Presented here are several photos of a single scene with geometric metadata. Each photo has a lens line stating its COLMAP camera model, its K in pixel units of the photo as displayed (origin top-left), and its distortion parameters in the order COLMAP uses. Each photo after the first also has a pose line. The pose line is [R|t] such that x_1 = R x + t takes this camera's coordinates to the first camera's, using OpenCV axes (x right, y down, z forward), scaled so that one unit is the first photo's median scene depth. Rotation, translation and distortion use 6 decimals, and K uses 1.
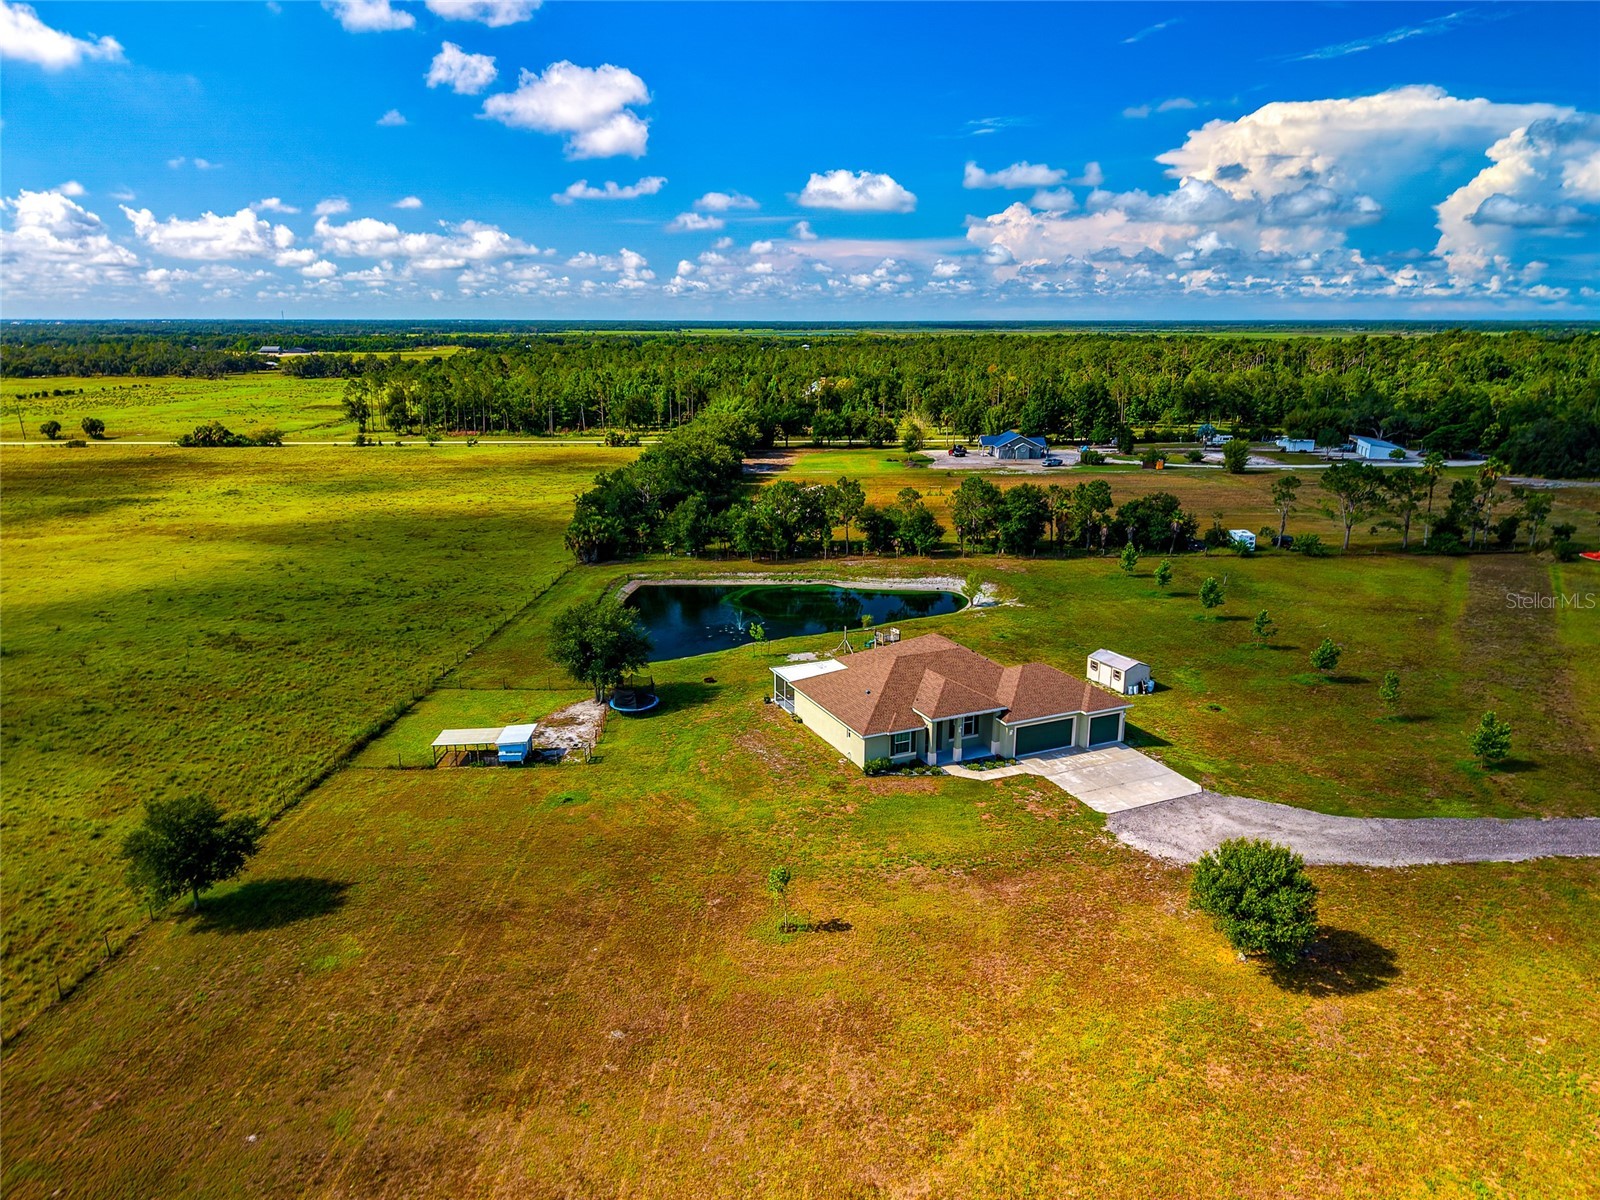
lens RADIAL K [[1067.4, 0, 812.7], [0, 1067.4, 600.1], [0, 0, 1]] dist [0.030615, -0.029211]
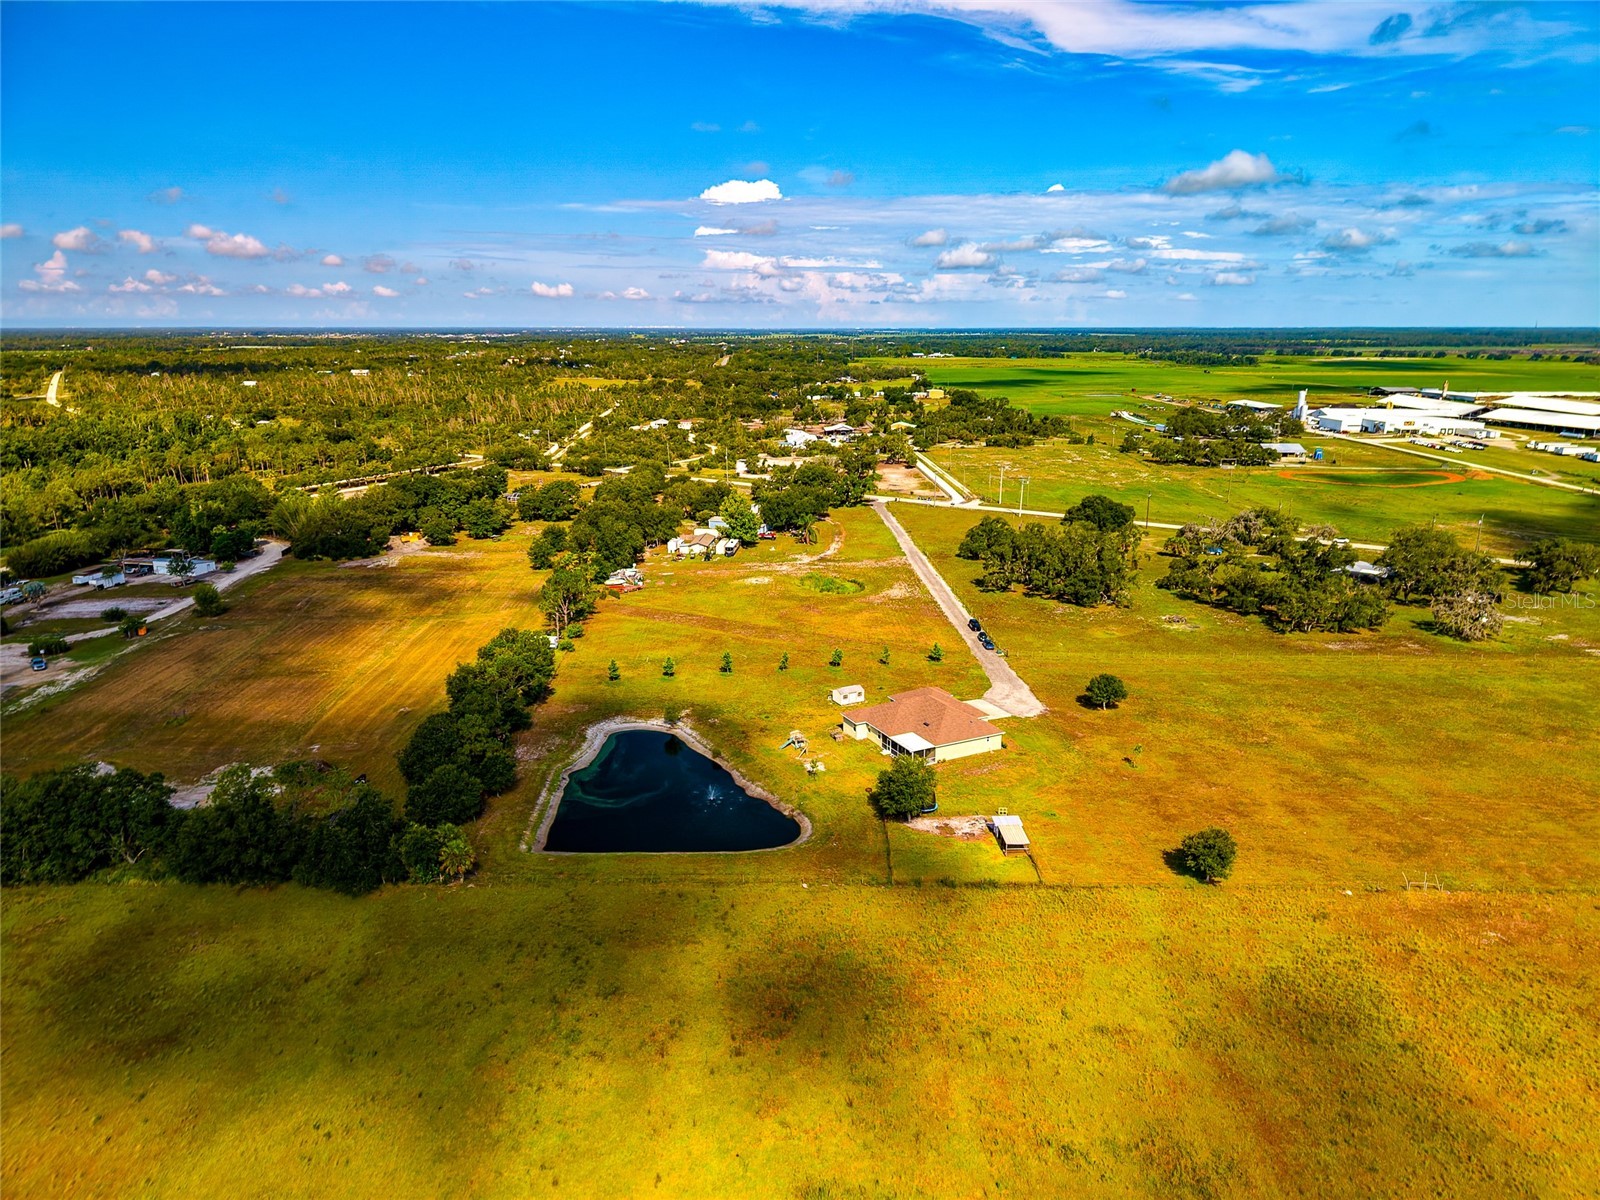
lens RADIAL K [[1067.4, 0, 794.1], [0, 1067.4, 600.5], [0, 0, 1]] dist [0.030615, -0.029211]
pose [[-0.029052, -0.250115, 0.967780, -2.479154], [0.263960, 0.931902, 0.248766, -0.972846], [-0.964096, 0.262682, 0.038947, 1.562301]]
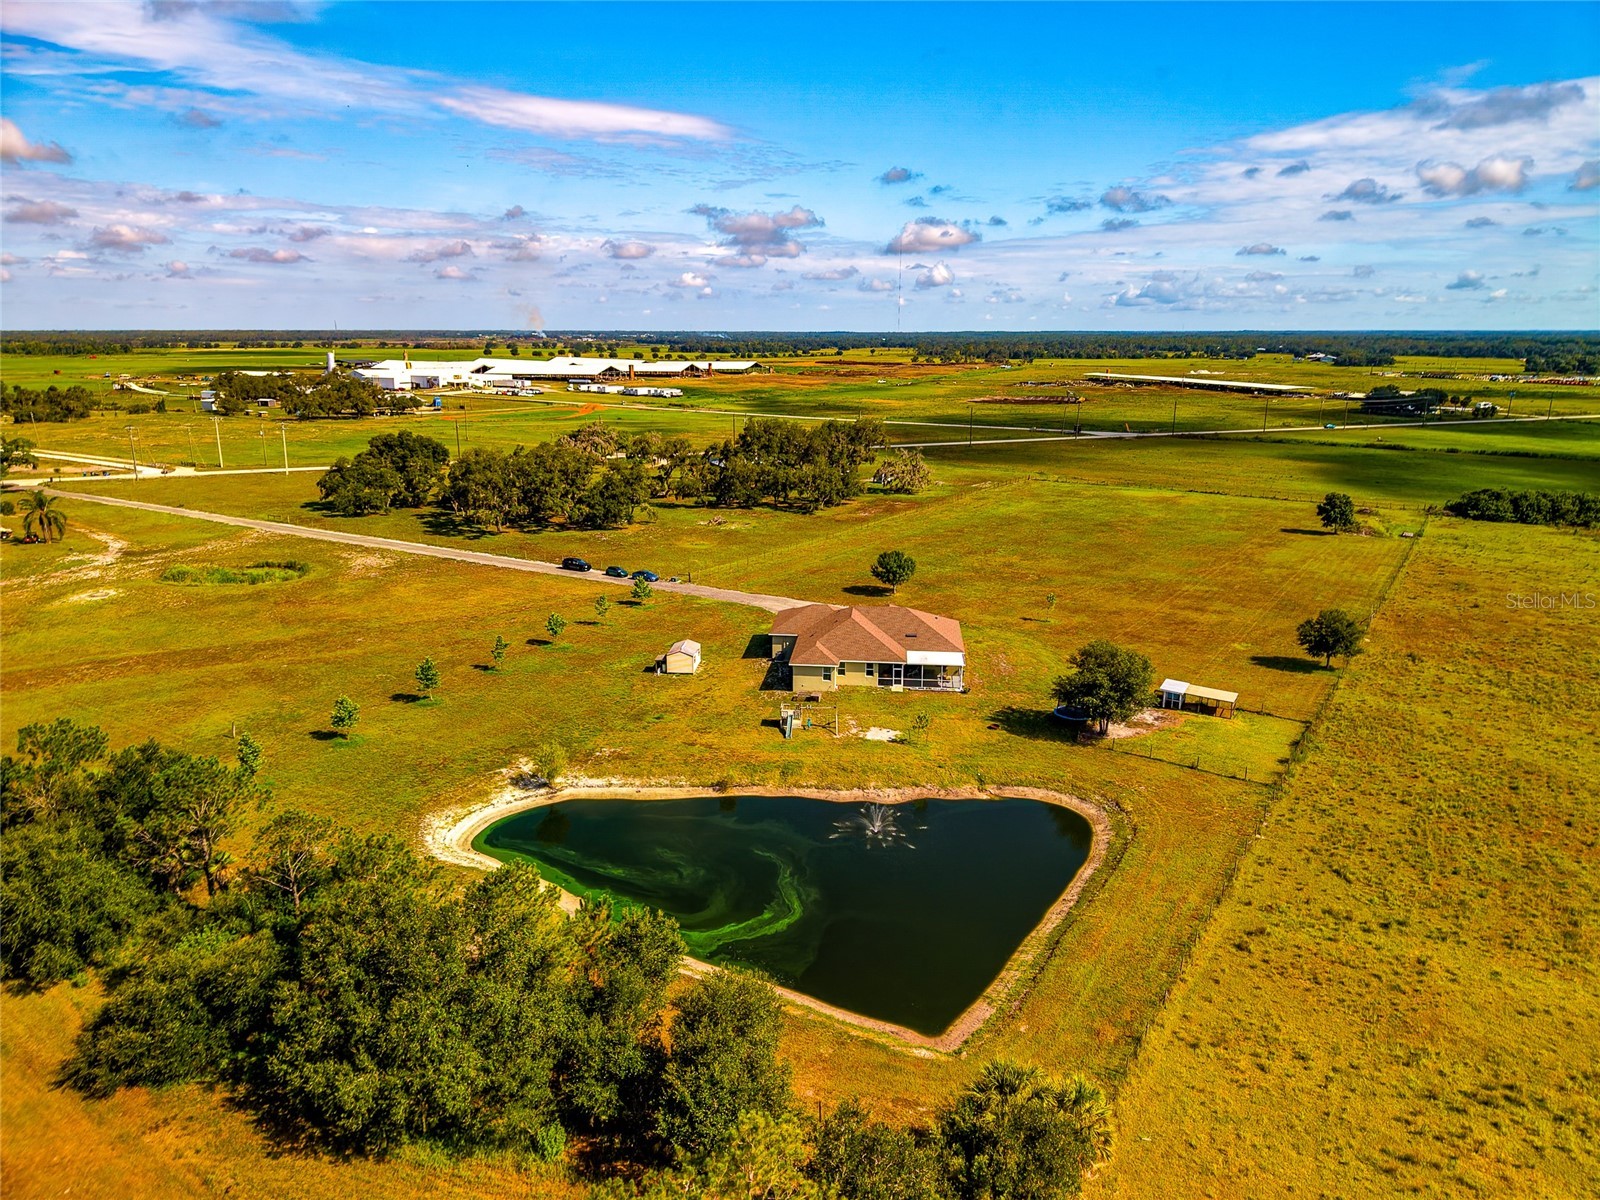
lens RADIAL K [[1067.4, 0, 801.7], [0, 1067.4, 600.8], [0, 0, 1]] dist [0.030615, -0.029211]
pose [[-0.863146, -0.124208, 0.489441, -0.695673], [0.133204, 0.878936, 0.457961, -0.877513], [-0.487069, 0.460482, -0.742105, 2.926868]]
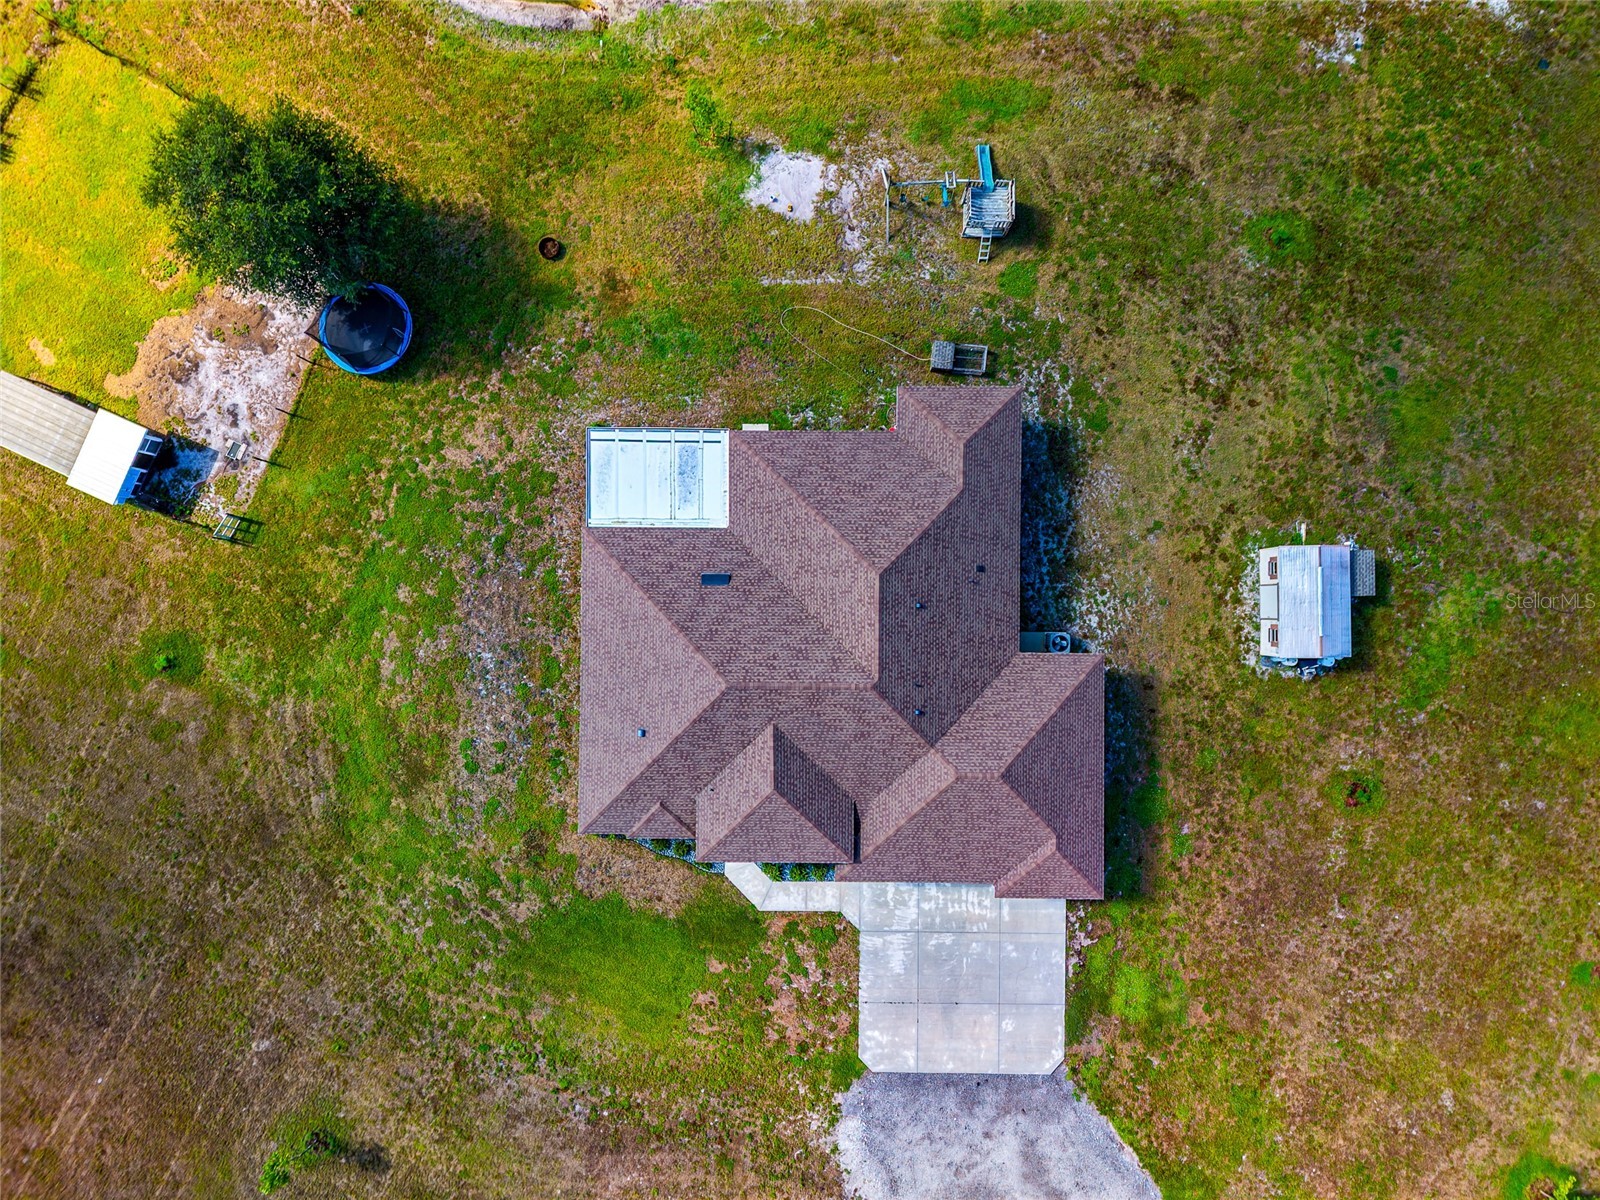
lens RADIAL K [[1067.4, 0, 836.3], [0, 1067.4, 598.8], [0, 0, 1]] dist [0.030615, -0.029211]
pose [[0.903569, 0.428011, -0.019212, 0.168350], [-0.103305, 0.261166, 0.959750, -0.614222], [0.415802, -0.865216, 0.280198, 1.245478]]
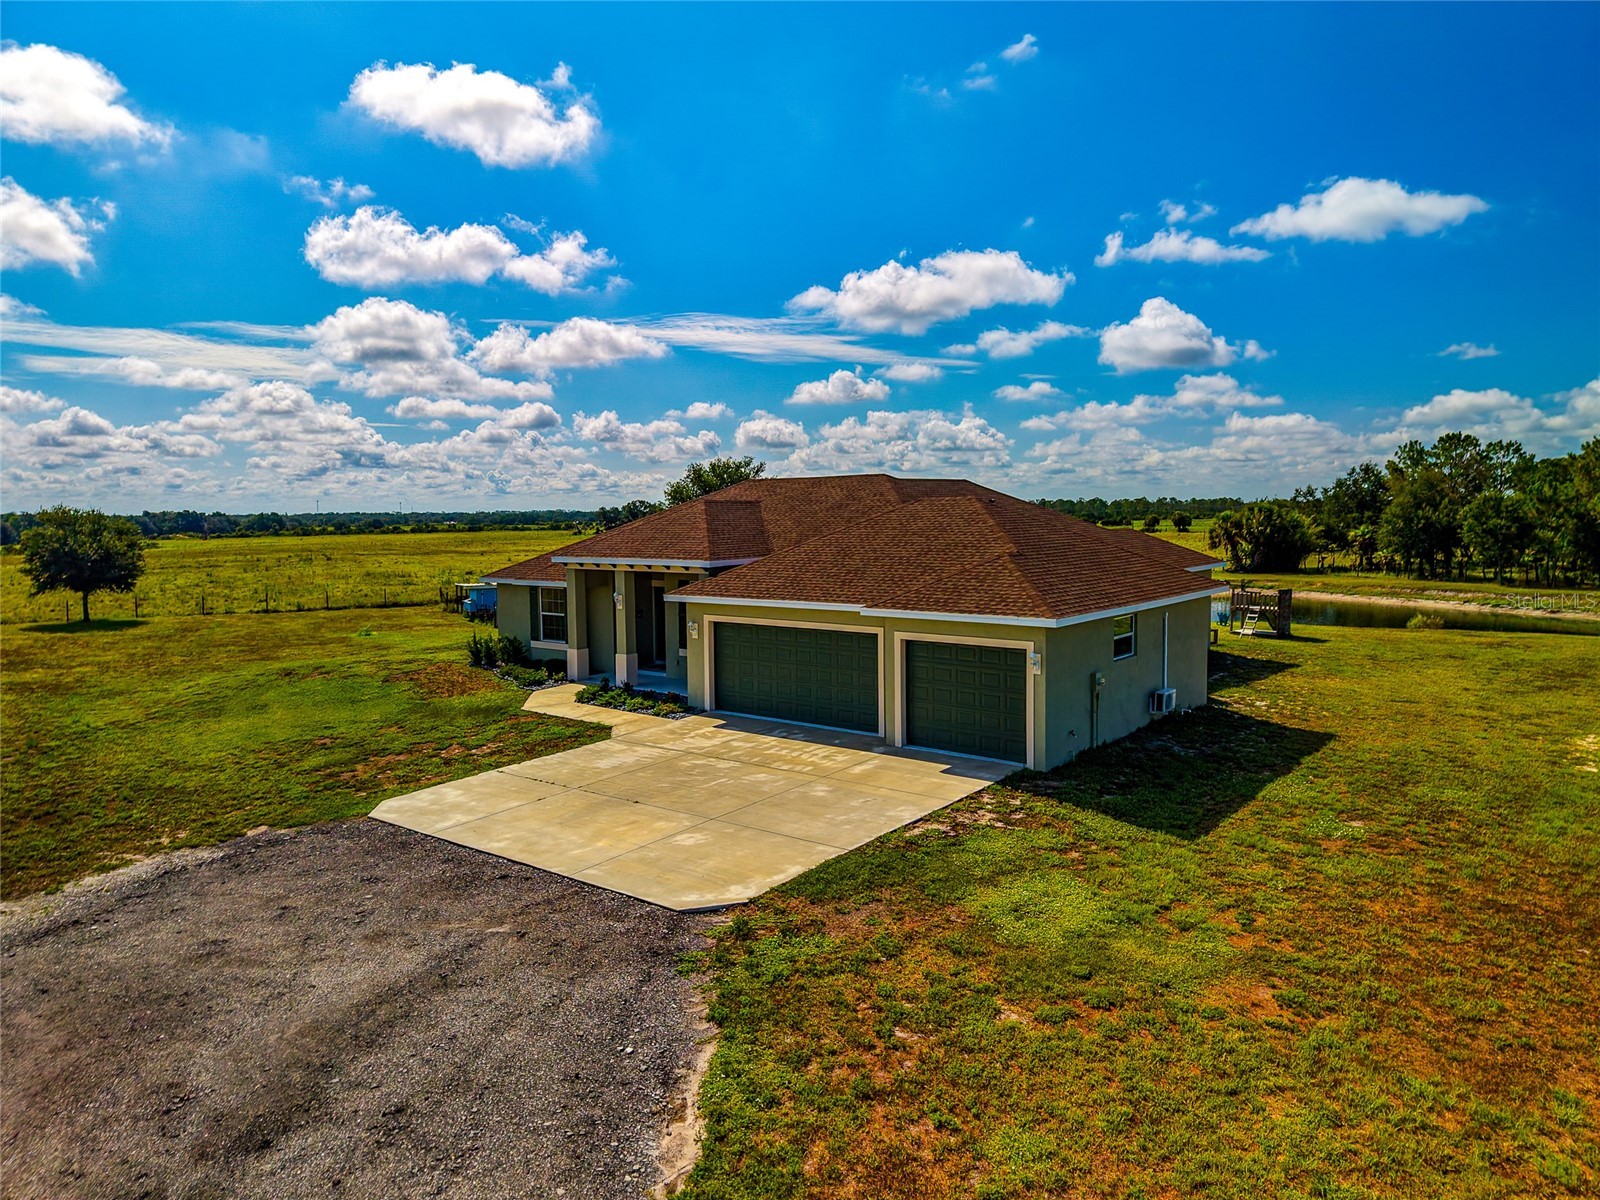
lens RADIAL K [[1067.4, 0, 808.6], [0, 1067.4, 597.8], [0, 0, 1]] dist [0.030615, -0.029211]
pose [[0.451518, 0.063065, -0.890030, 0.668099], [-0.215140, 0.975763, -0.040003, 0.155189], [0.865936, 0.209544, 0.454143, 1.131434]]
